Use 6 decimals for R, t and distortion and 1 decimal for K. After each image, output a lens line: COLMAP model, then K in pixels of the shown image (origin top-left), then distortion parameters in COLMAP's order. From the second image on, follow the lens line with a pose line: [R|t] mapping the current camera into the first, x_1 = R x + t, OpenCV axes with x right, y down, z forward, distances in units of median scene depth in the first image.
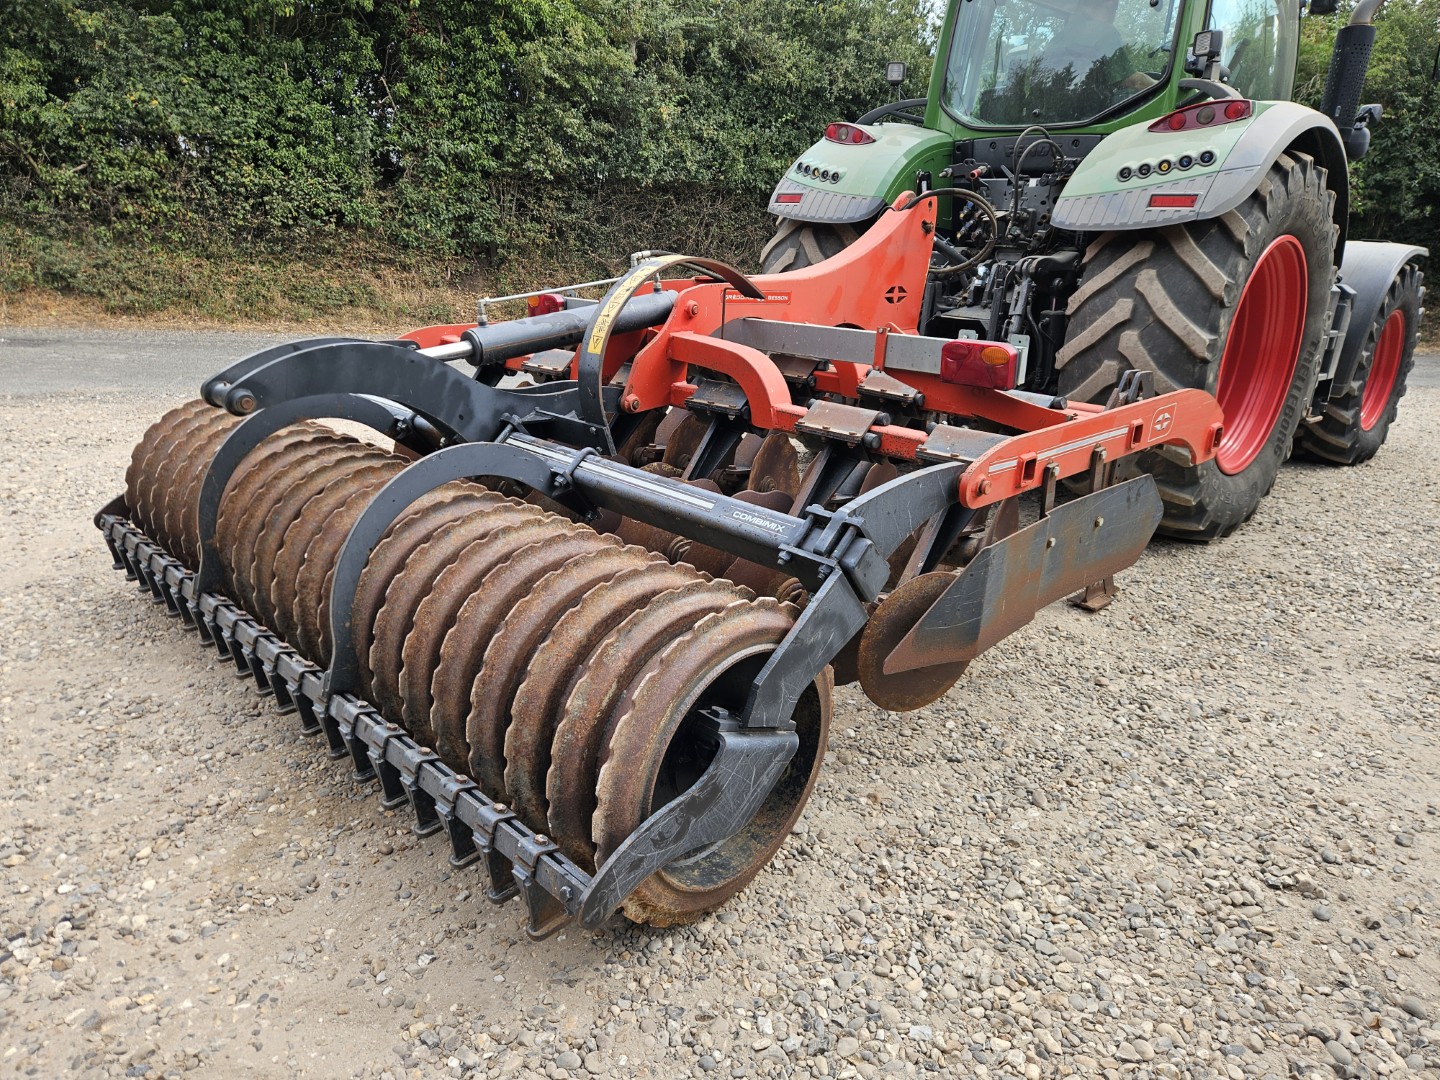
lens RADIAL K [[936.2, 0, 720.0], [0, 936.2, 540.0], [0, 0, 1]] dist [0.057891, -0.041635]
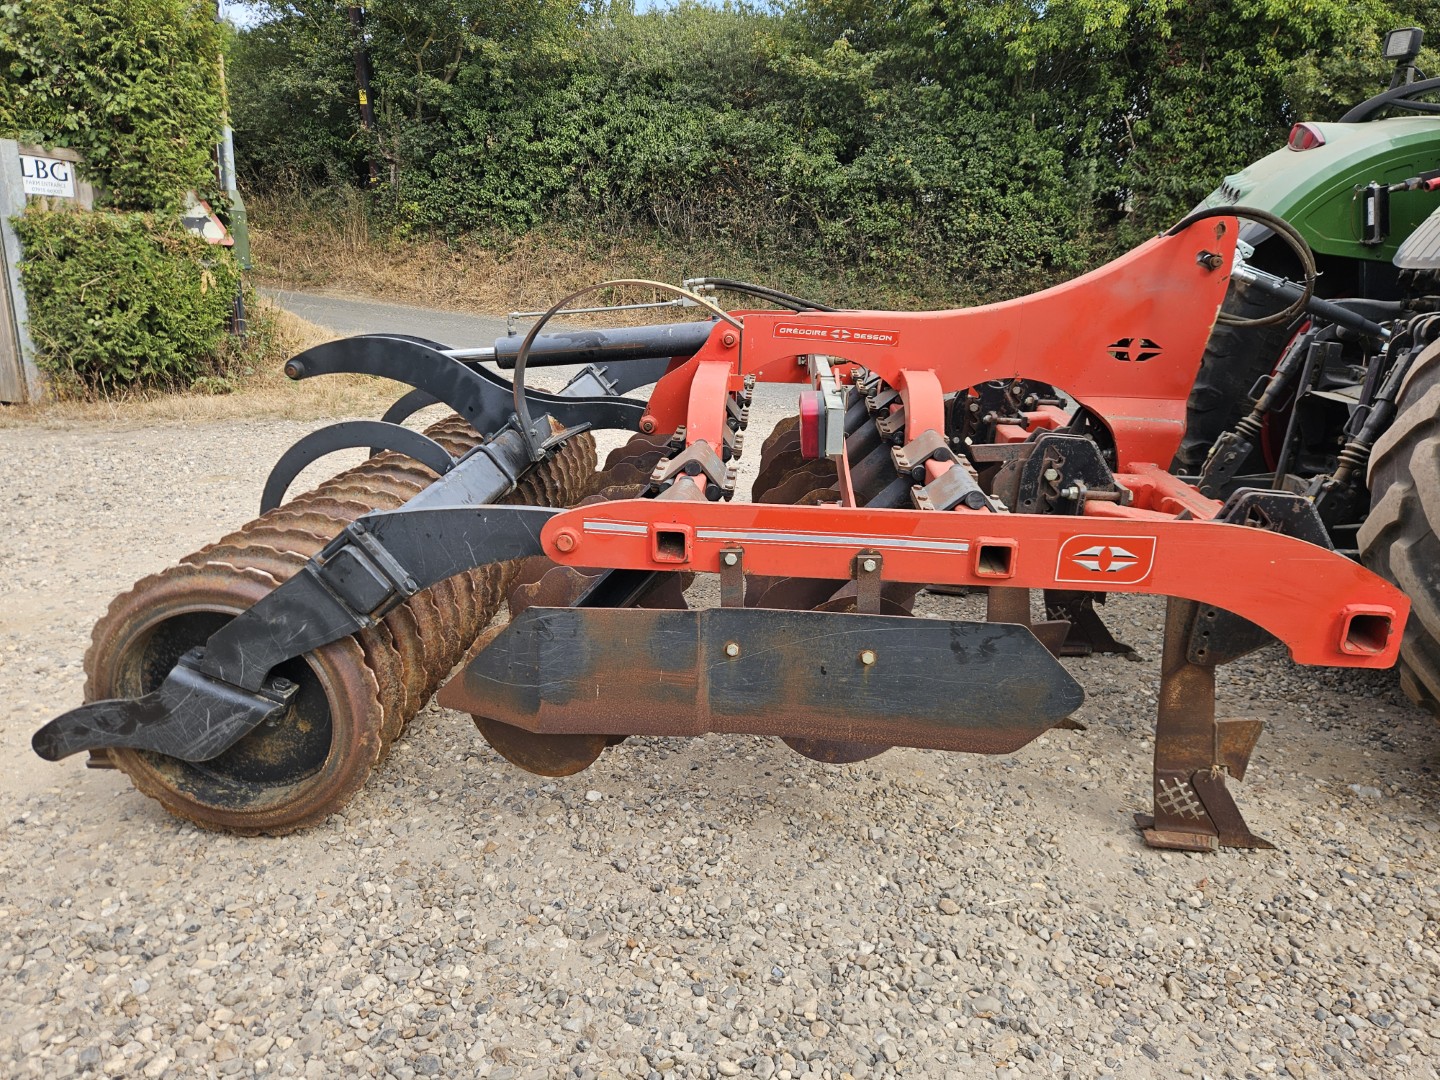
lens RADIAL K [[952.9, 0, 718.2], [0, 952.9, 553.4], [0, 0, 1]] dist [0.050527, -0.049546]
pose [[0.661562, 0.222638, -0.716079, 0.182488], [-0.247436, 0.966239, 0.071817, -0.026437], [0.707892, 0.129672, 0.694315, 0.087836]]
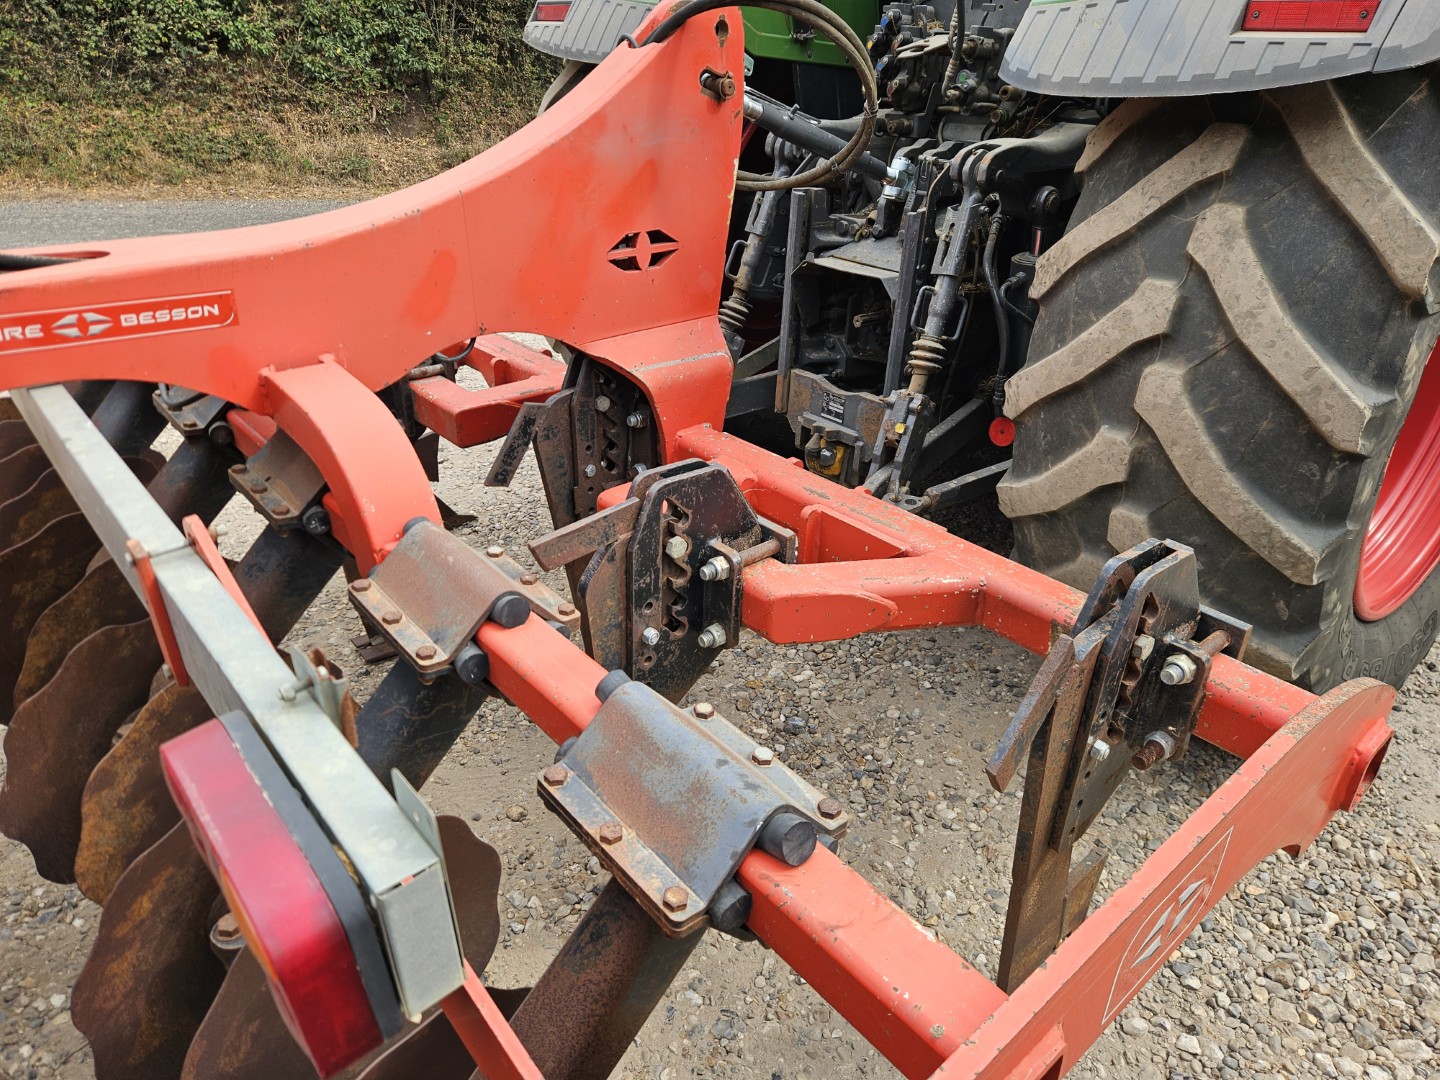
lens RADIAL K [[962.8, 0, 721.3], [0, 962.8, 544.7], [0, 0, 1]] dist [0.056540, -0.039847]
pose [[0.996941, 0.016515, -0.076394, 0.086848], [-0.004042, 0.987009, 0.160616, -0.065655], [0.078054, -0.159816, 0.984056, 0.177208]]
